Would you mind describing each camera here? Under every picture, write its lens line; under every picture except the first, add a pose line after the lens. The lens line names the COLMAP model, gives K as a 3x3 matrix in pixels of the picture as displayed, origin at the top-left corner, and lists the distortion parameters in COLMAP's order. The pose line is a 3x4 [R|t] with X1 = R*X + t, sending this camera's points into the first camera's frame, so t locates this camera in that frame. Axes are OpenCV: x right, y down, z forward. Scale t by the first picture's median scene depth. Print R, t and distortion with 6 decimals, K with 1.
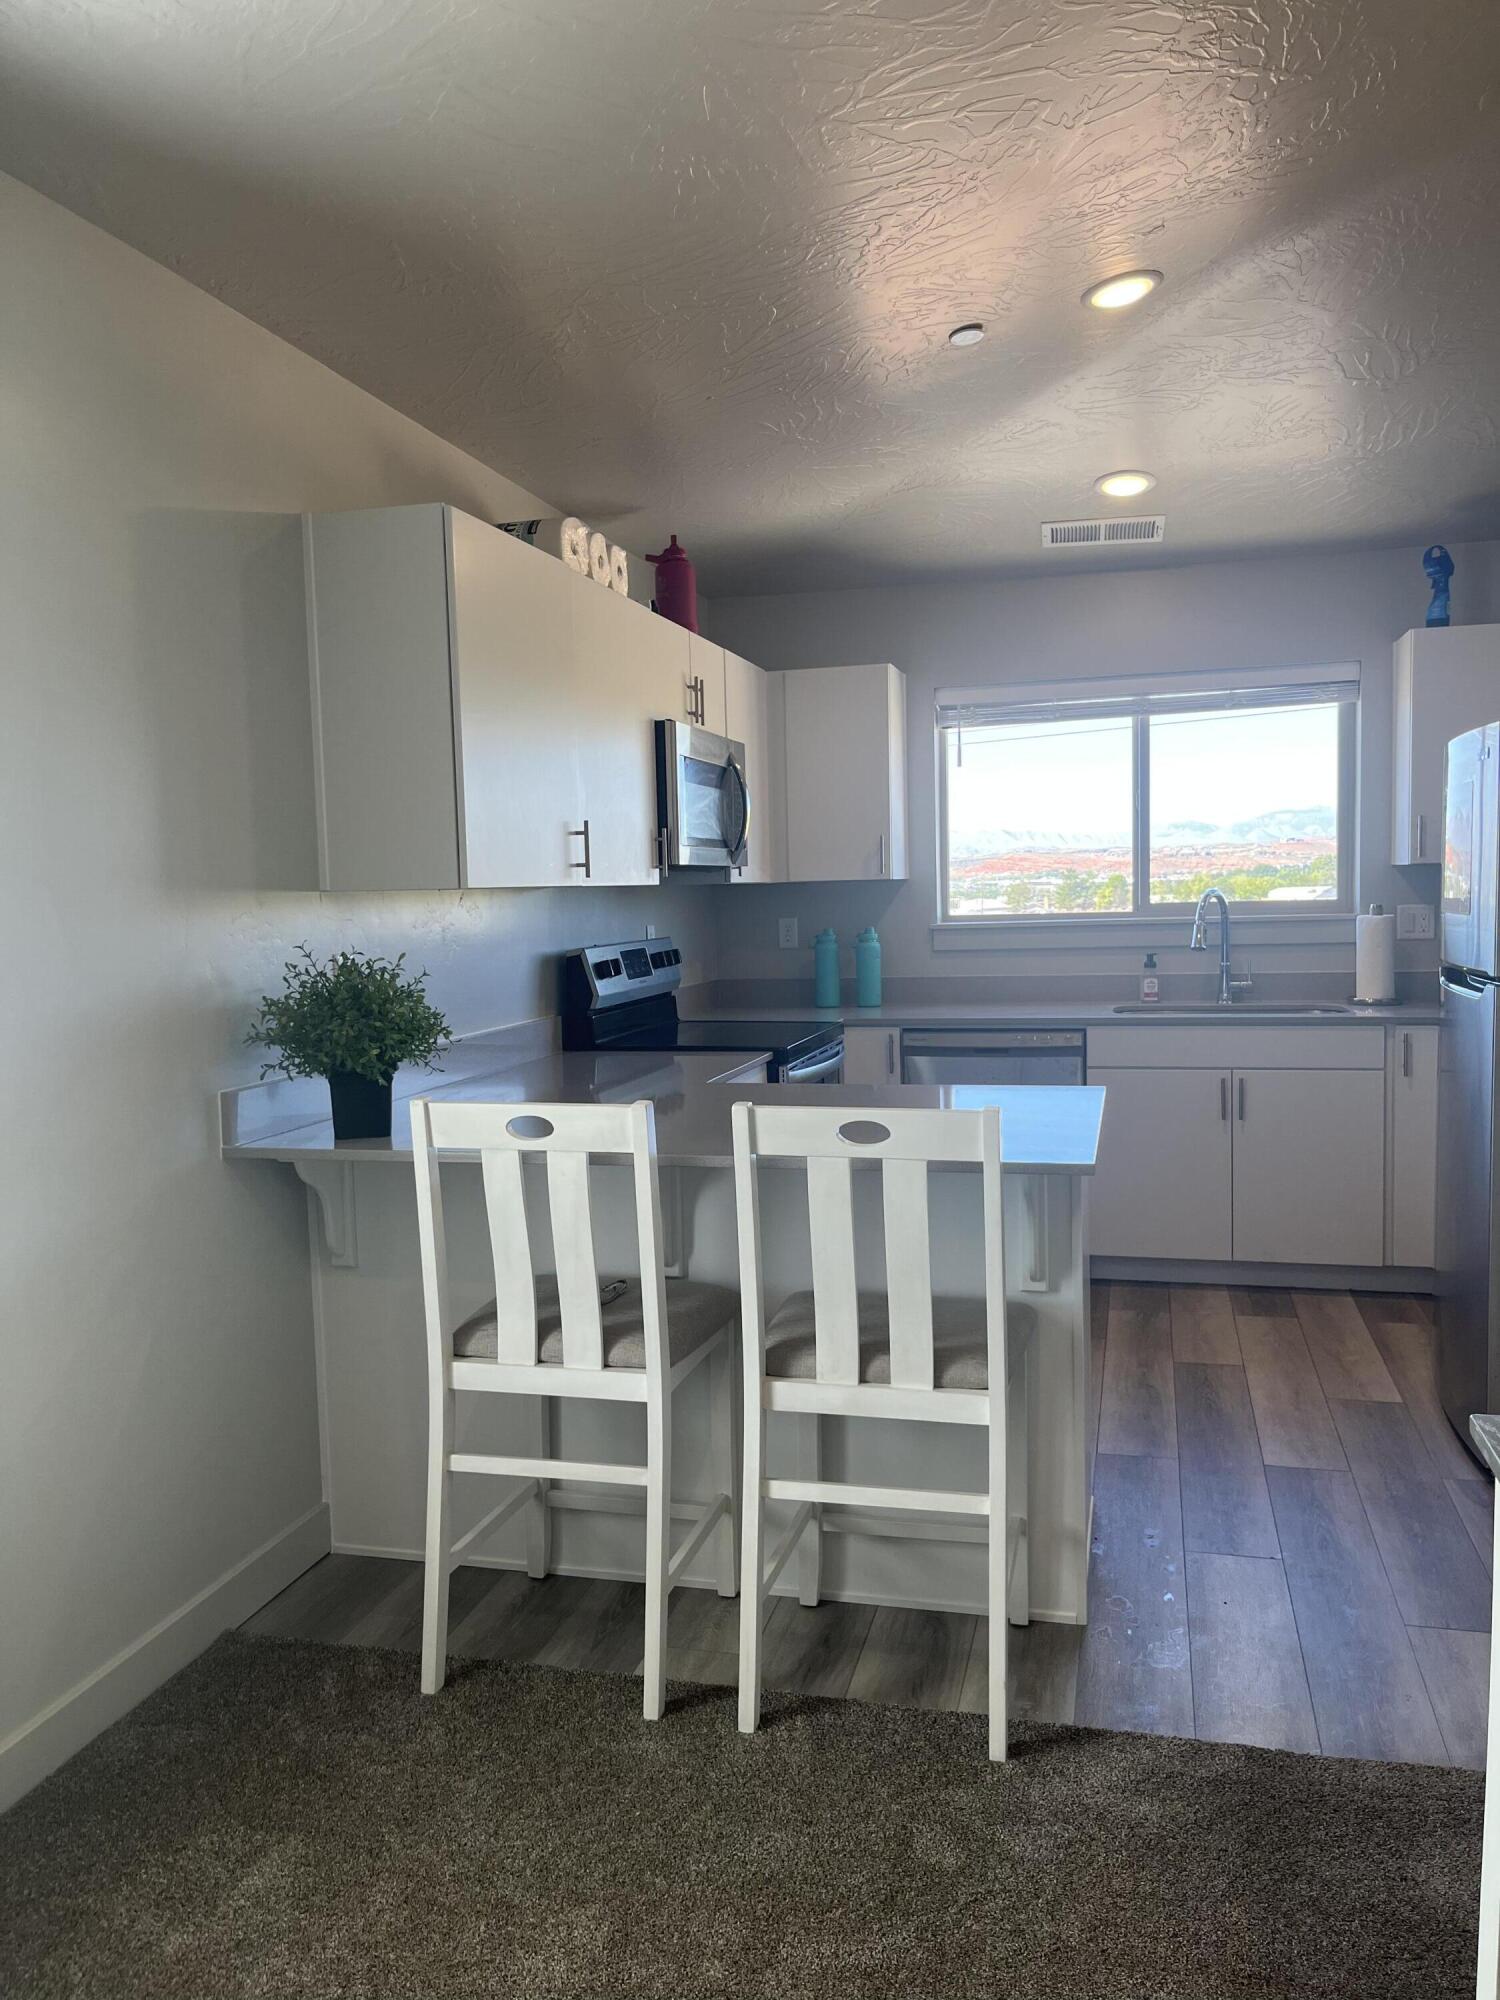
lens RADIAL K [[1515.6, 0, 758.8], [0, 1515.6, 1013.2], [0, 0, 1]] dist [0.068956, -0.093009]
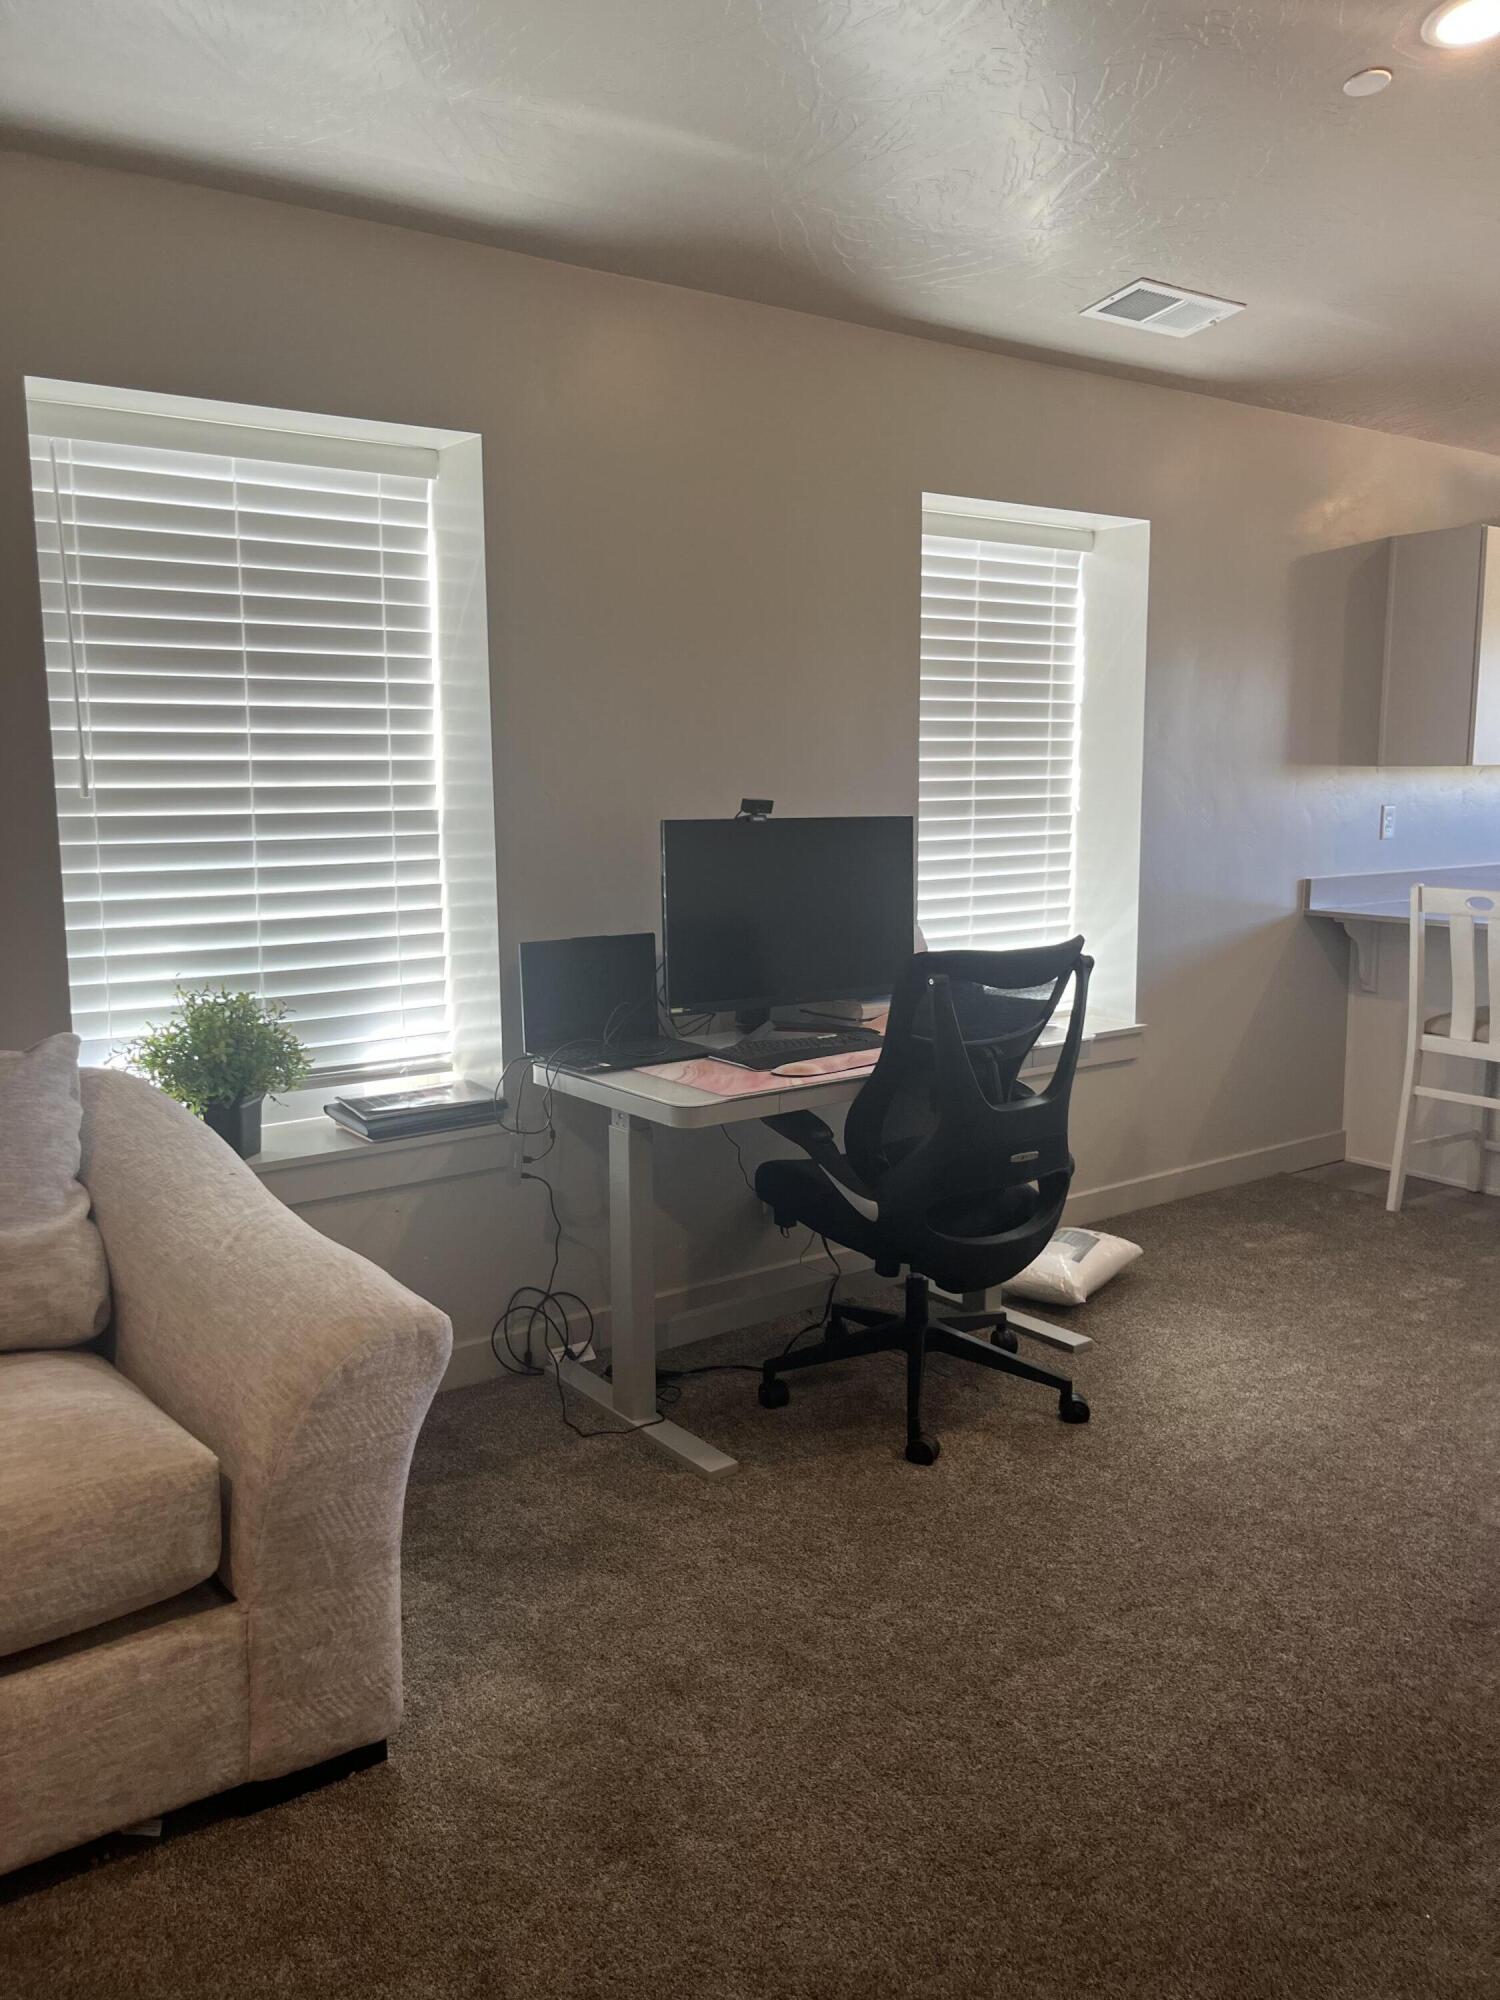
lens RADIAL K [[1515.6, 0, 748.6], [0, 1515.6, 985.5], [0, 0, 1]] dist [0.068956, -0.093009]
pose [[0.770416, 0.108084, -0.628313, 0.223198], [-0.064585, 0.993686, 0.091745, 0.042381], [0.634262, -0.030103, 0.772532, -0.632644]]
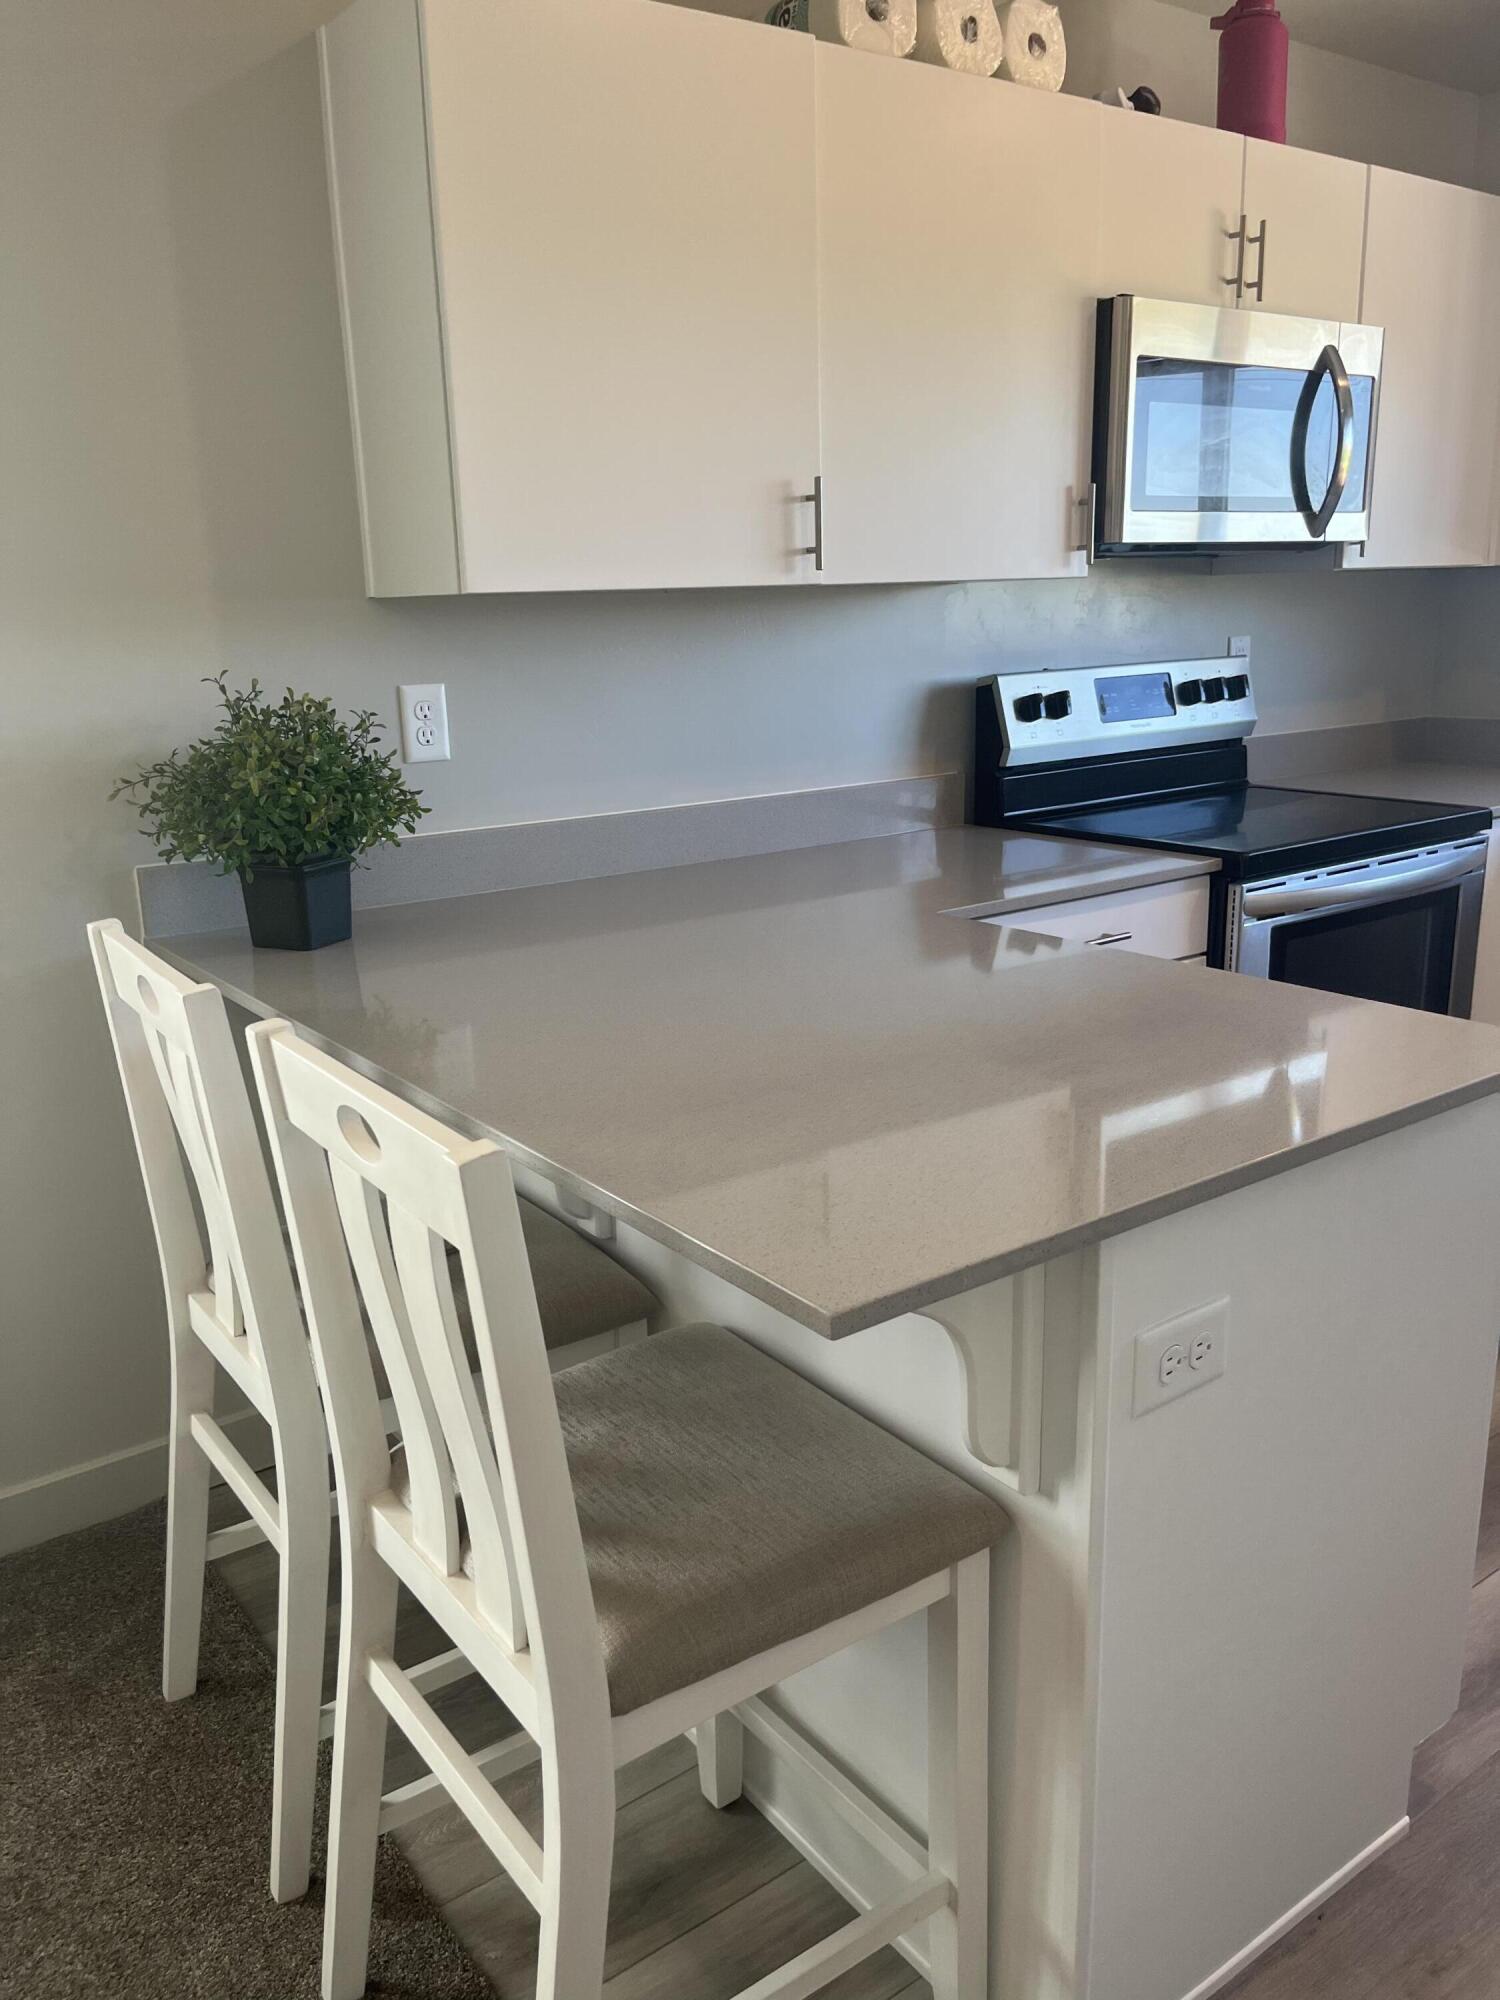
lens RADIAL K [[1515.6, 0, 734.7], [0, 1515.6, 1004.7], [0, 0, 1]] dist [0.068956, -0.093009]
pose [[0.767765, 0.162465, -0.619792, 0.291656], [-0.041432, 0.977883, 0.205007, -0.040428], [0.639390, -0.131718, 0.757516, 0.464211]]
